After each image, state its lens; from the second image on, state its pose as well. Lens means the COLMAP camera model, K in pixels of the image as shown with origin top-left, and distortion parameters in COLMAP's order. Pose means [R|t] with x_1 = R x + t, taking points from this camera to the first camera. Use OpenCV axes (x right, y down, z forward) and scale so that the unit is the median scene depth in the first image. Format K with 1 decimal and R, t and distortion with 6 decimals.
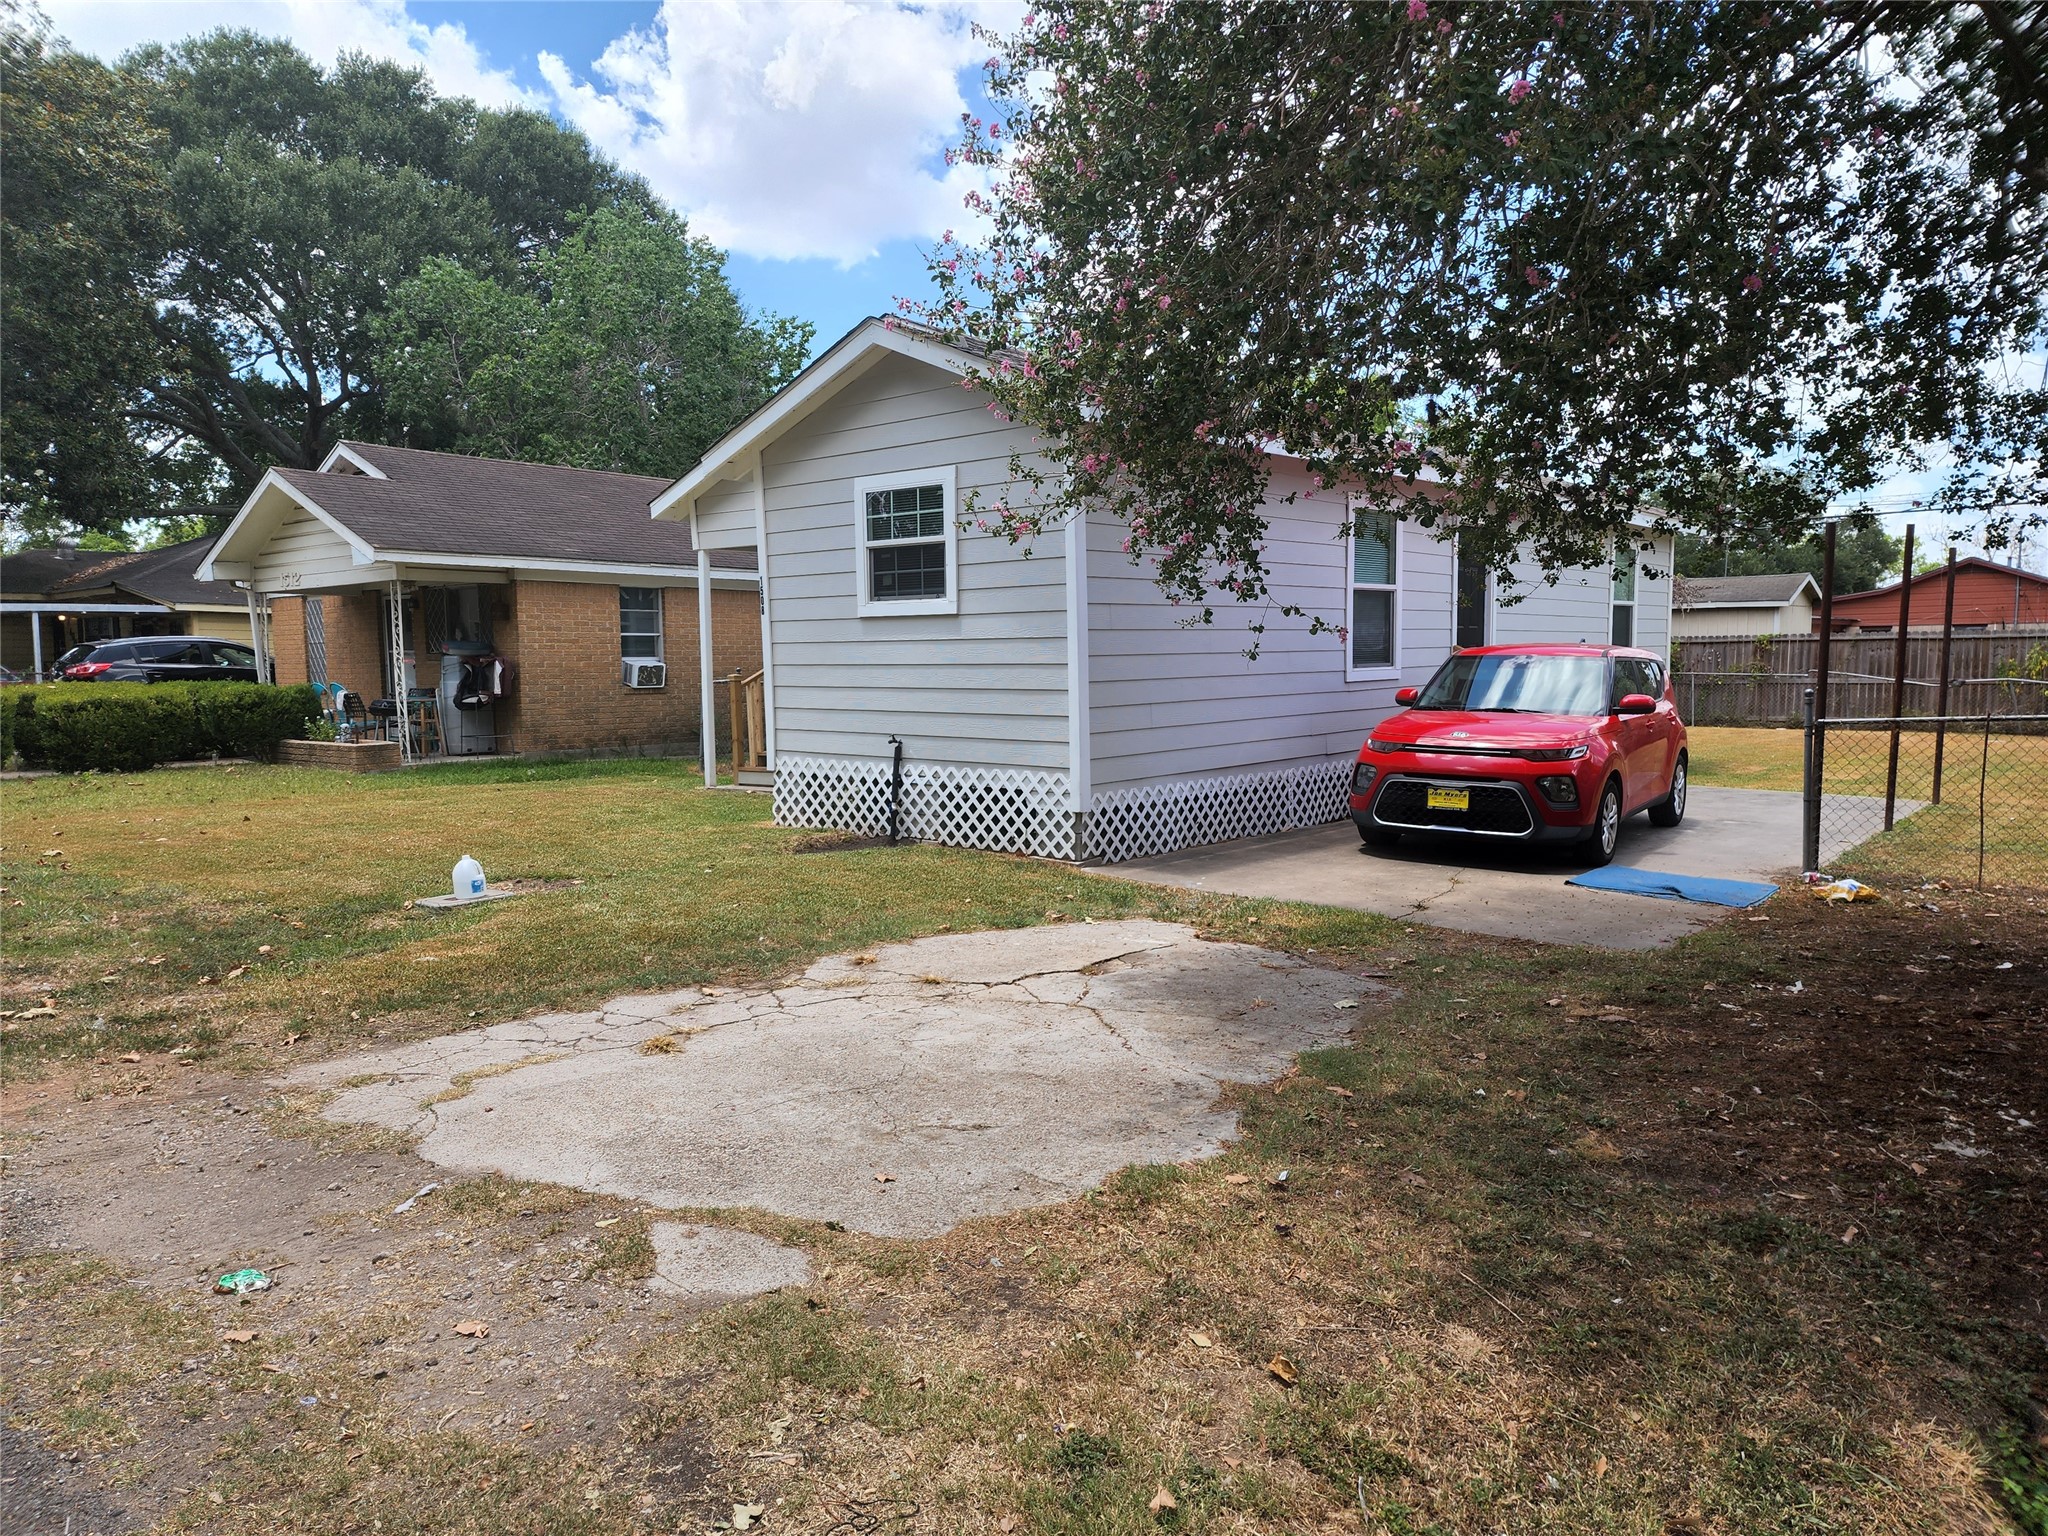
lens RADIAL K [[1372.2, 0, 1030.0], [0, 1372.2, 812.2], [0, 0, 1]] dist [0.073438, -0.068095]
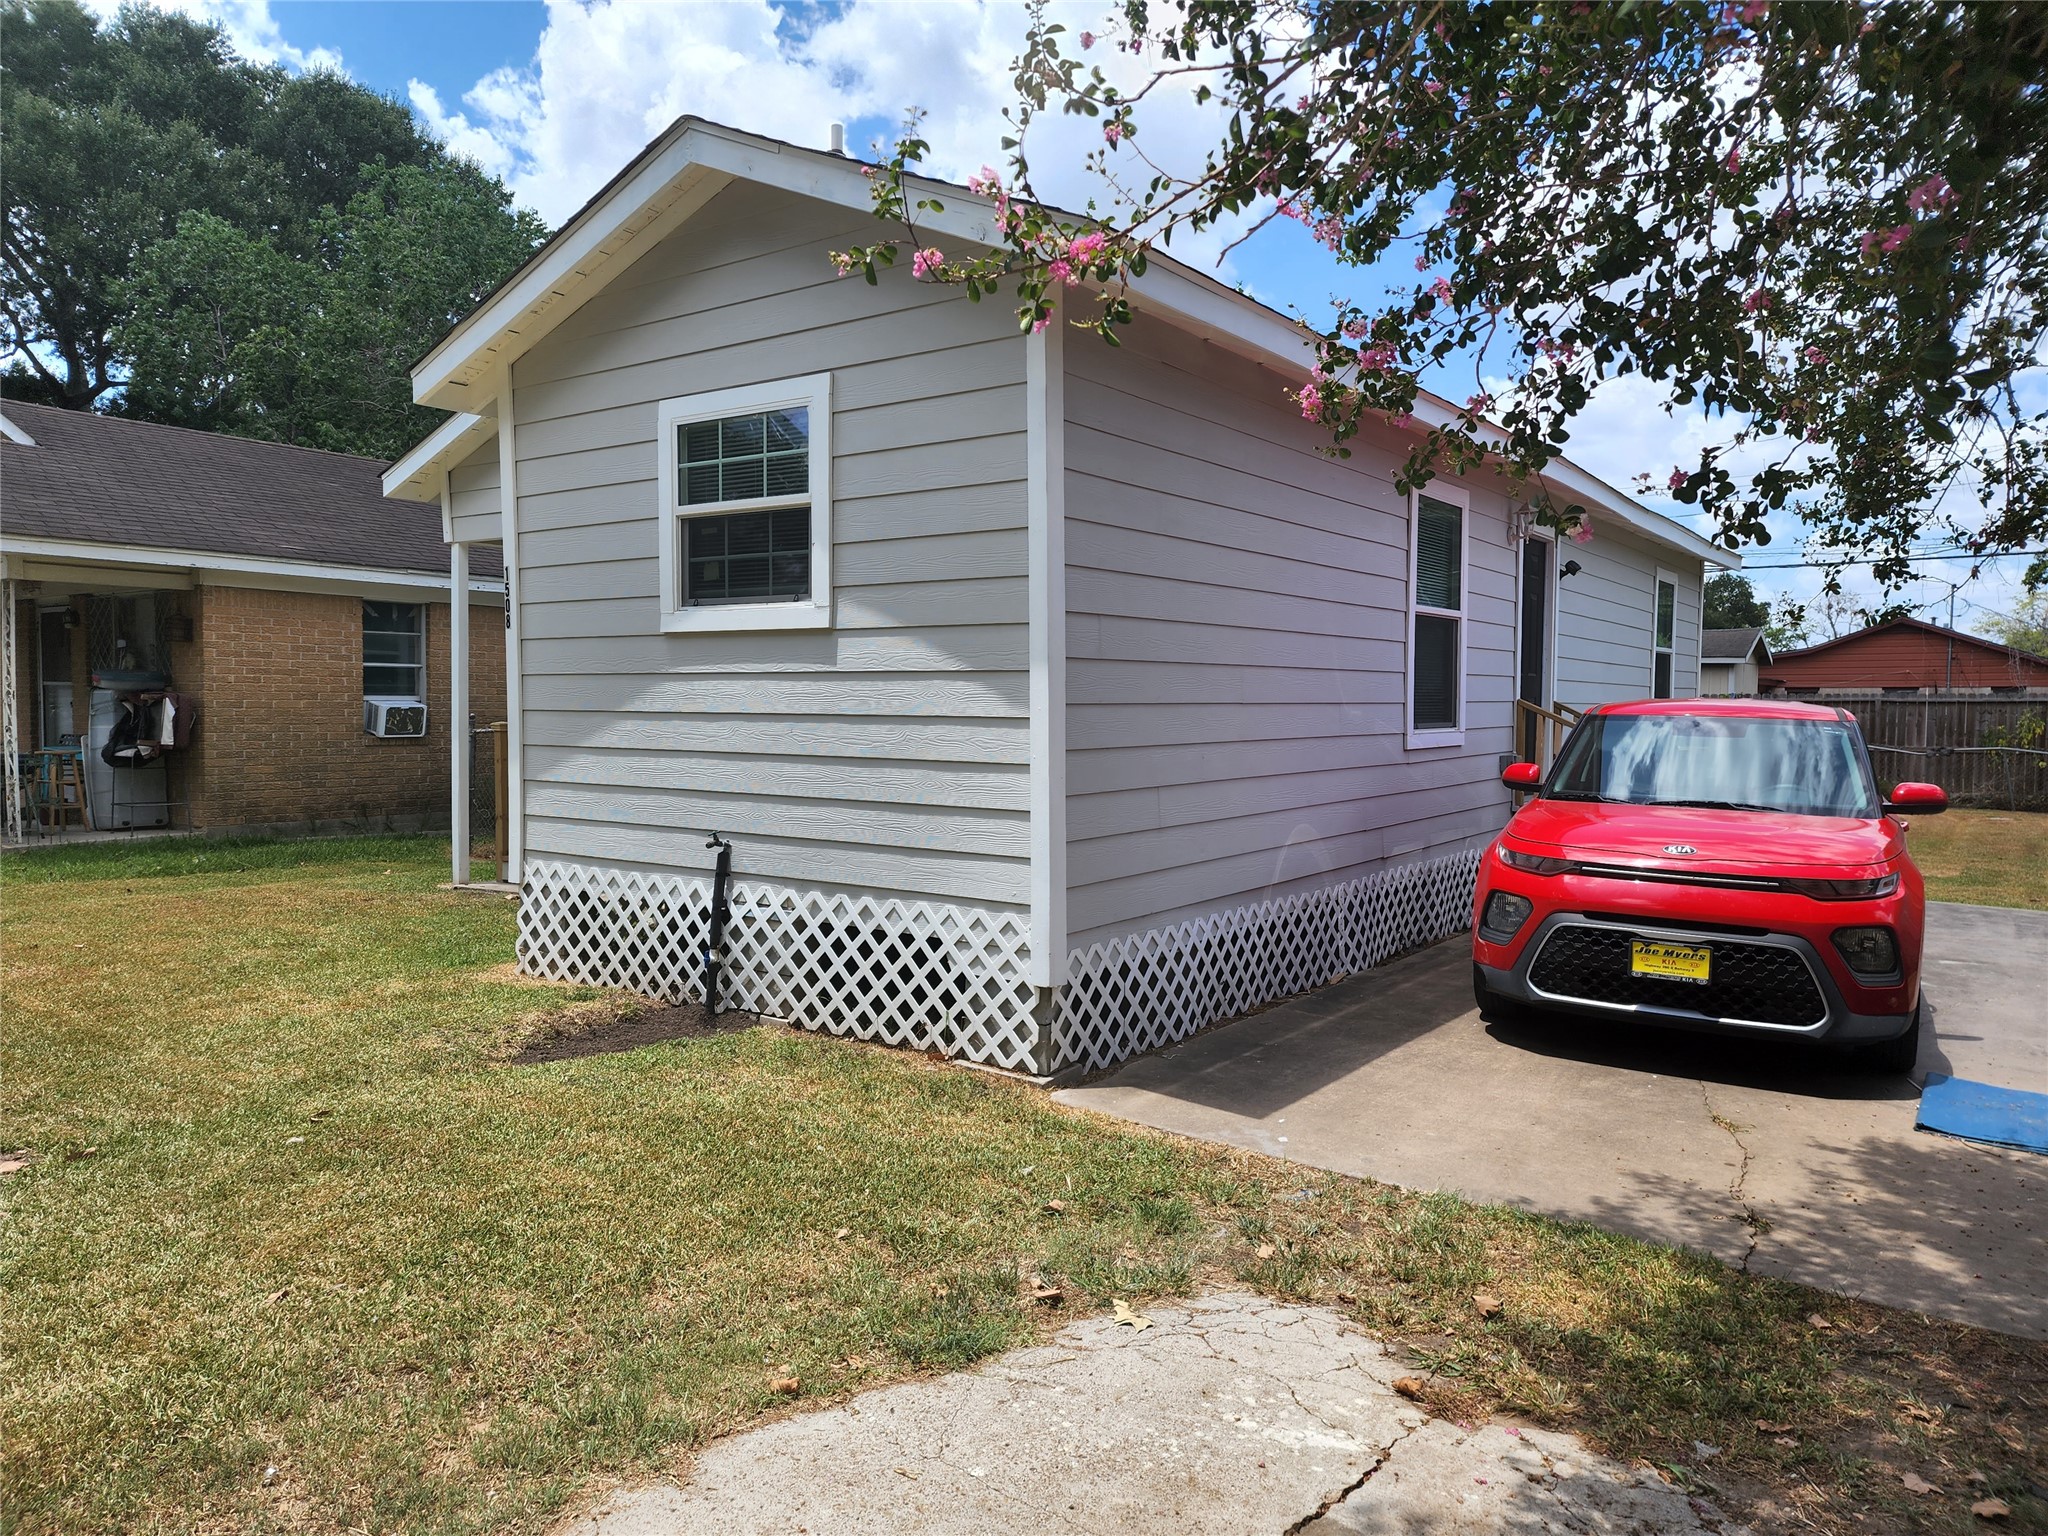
lens RADIAL K [[1372.2, 0, 1005.7], [0, 1372.2, 758.2], [0, 0, 1]] dist [0.073438, -0.068095]
pose [[0.996799, 0.013728, 0.078765, -0.021103], [-0.007953, 0.997287, -0.073175, -0.042818], [-0.079556, 0.072314, 0.994204, 0.374007]]
